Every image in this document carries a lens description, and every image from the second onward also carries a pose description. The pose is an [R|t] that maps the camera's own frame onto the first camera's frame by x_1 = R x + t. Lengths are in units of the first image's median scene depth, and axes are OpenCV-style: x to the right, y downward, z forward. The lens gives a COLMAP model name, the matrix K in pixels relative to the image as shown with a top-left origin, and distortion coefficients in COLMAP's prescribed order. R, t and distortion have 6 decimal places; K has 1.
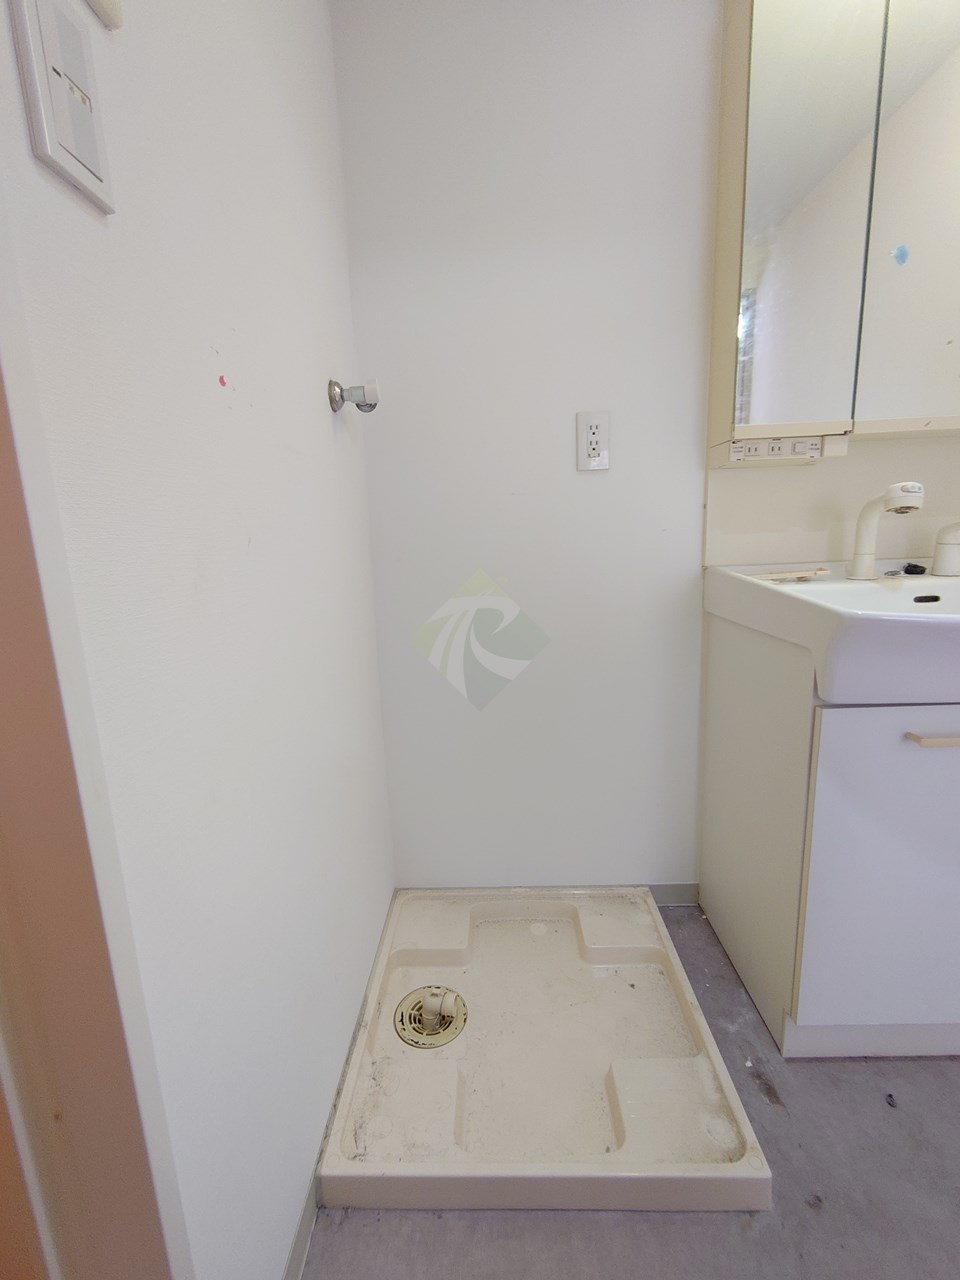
lens RADIAL K [[550.2, 0, 478.3], [0, 550.2, 640.8], [0, 0, 1]] dist [-0.002610, -0.000964]
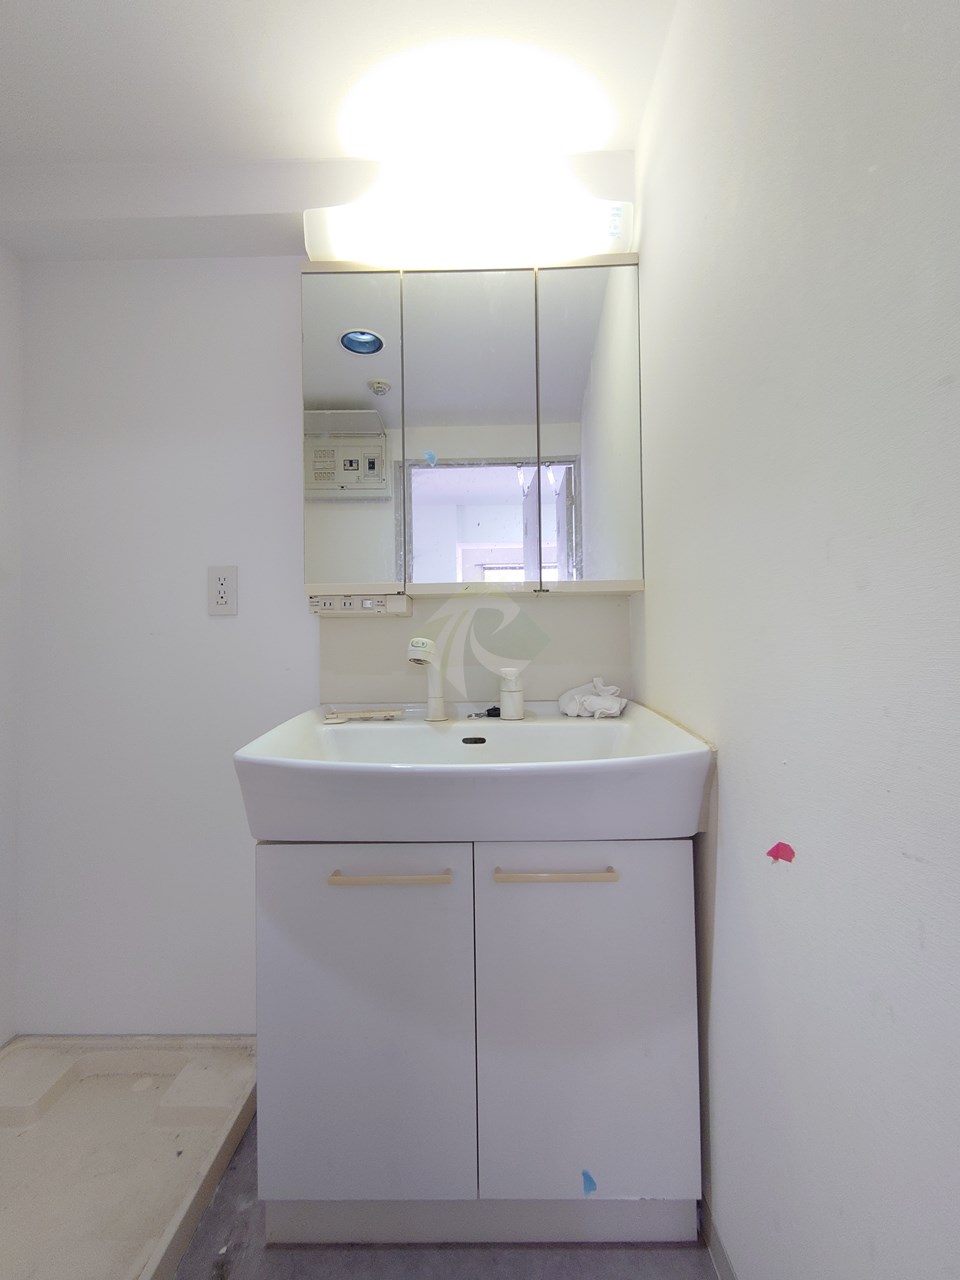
lens RADIAL K [[550.2, 0, 480.3], [0, 550.2, 642.1], [0, 0, 1]] dist [-0.002610, -0.000964]
pose [[0.999203, 0.030481, 0.025781, 0.784619], [-0.024270, 0.976547, -0.213931, -0.033117], [-0.031697, 0.213134, 0.976509, -0.110595]]
